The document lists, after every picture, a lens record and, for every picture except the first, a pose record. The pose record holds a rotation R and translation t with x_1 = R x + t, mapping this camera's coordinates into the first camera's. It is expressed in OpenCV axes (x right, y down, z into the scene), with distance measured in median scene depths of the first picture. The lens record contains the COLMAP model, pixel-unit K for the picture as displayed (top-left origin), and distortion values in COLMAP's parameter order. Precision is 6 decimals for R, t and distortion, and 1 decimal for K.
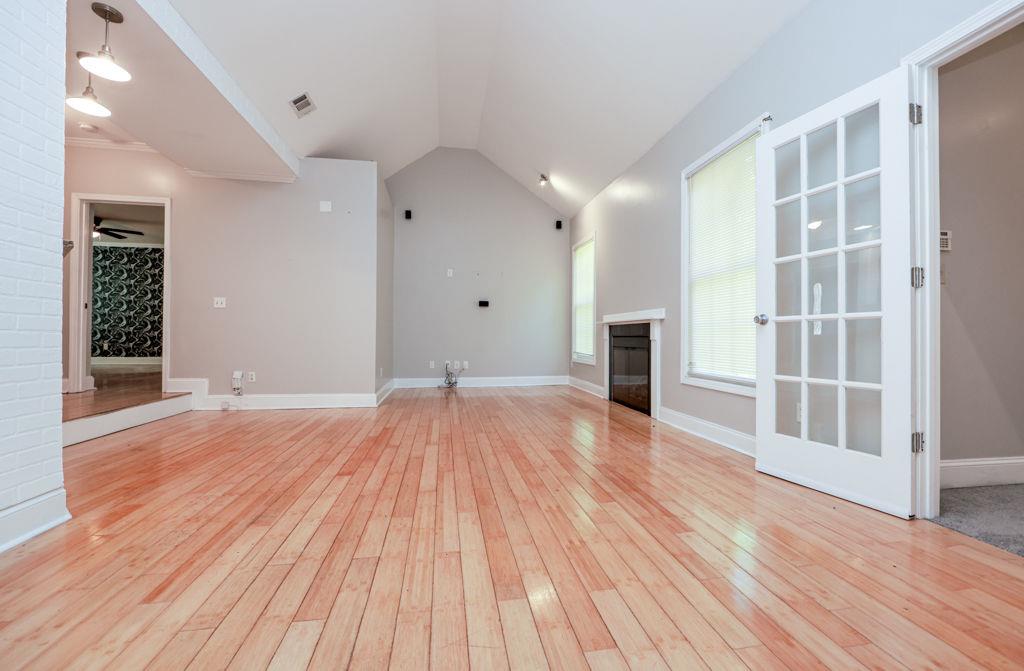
lens RADIAL K [[421.8, 0, 516.5], [0, 421.8, 331.9], [0, 0, 1]] dist [-0.011271, 0.000772]
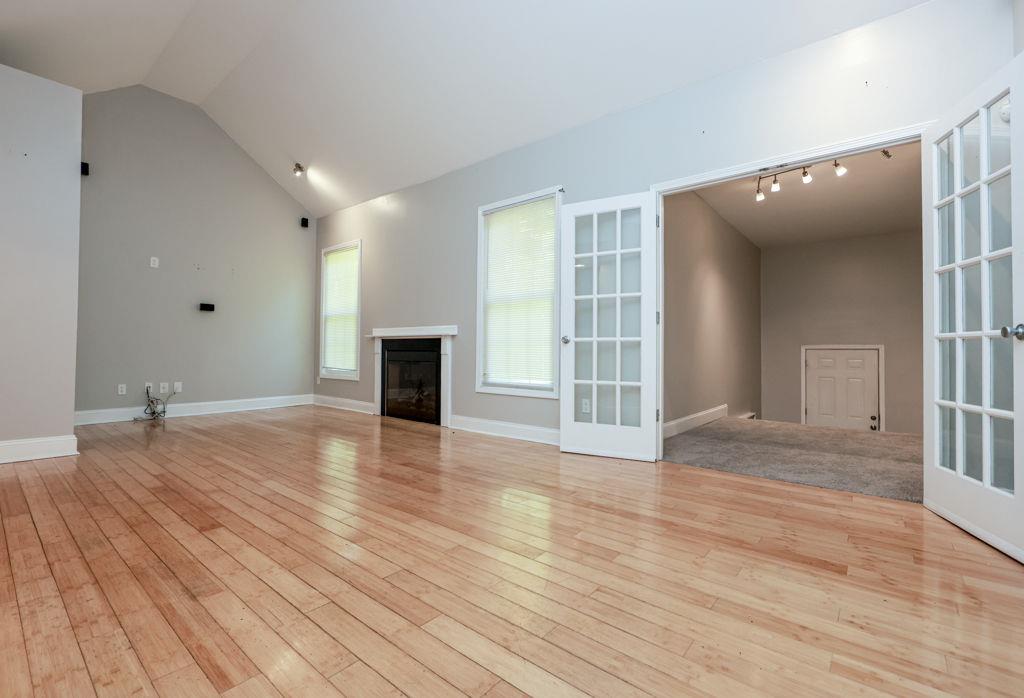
lens RADIAL K [[455.9, 0, 515.1], [0, 455.9, 343.3], [0, 0, 1]] dist [-0.010434, 0.000727]
pose [[0.753587, 0.012738, 0.657225, -0.494193], [-0.012391, 0.999910, -0.005171, -0.007979], [-0.657231, -0.004247, 0.753677, -0.007817]]
